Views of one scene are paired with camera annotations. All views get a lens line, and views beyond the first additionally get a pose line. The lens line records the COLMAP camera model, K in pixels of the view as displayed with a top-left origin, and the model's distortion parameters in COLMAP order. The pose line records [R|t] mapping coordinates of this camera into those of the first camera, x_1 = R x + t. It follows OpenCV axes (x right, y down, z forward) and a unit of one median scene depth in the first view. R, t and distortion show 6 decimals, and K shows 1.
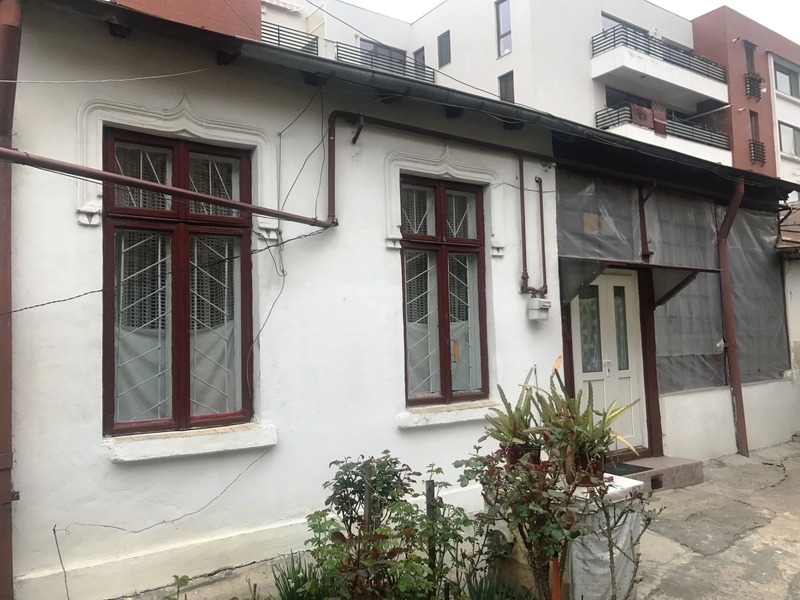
lens RADIAL K [[648.3, 0, 400.0], [0, 648.3, 296.9], [0, 0, 1]] dist [0.023019, -0.021891]
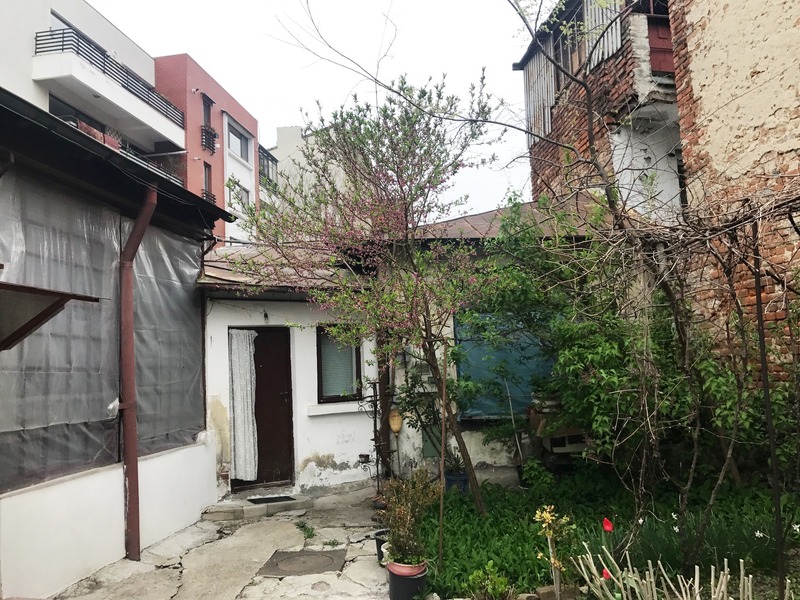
lens RADIAL K [[648.3, 0, 407.7], [0, 648.3, 297.4], [0, 0, 1]] dist [0.023019, -0.021891]
pose [[0.699805, 0.076218, 0.710256, 0.227178], [-0.026765, 0.996391, -0.080551, 0.003090], [-0.713832, 0.037360, 0.699319, 0.294514]]
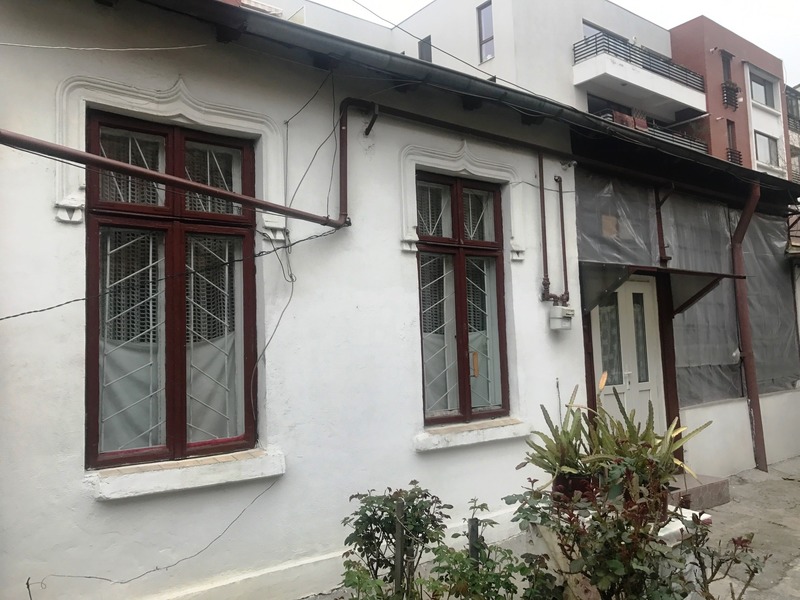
lens RADIAL K [[648.3, 0, 402.3], [0, 648.3, 296.3], [0, 0, 1]] dist [0.023019, -0.021891]
pose [[0.999072, -0.001124, 0.043064, -0.045179], [0.001662, 0.999921, -0.012482, -0.000699], [-0.043047, 0.012542, 0.998994, 0.074044]]
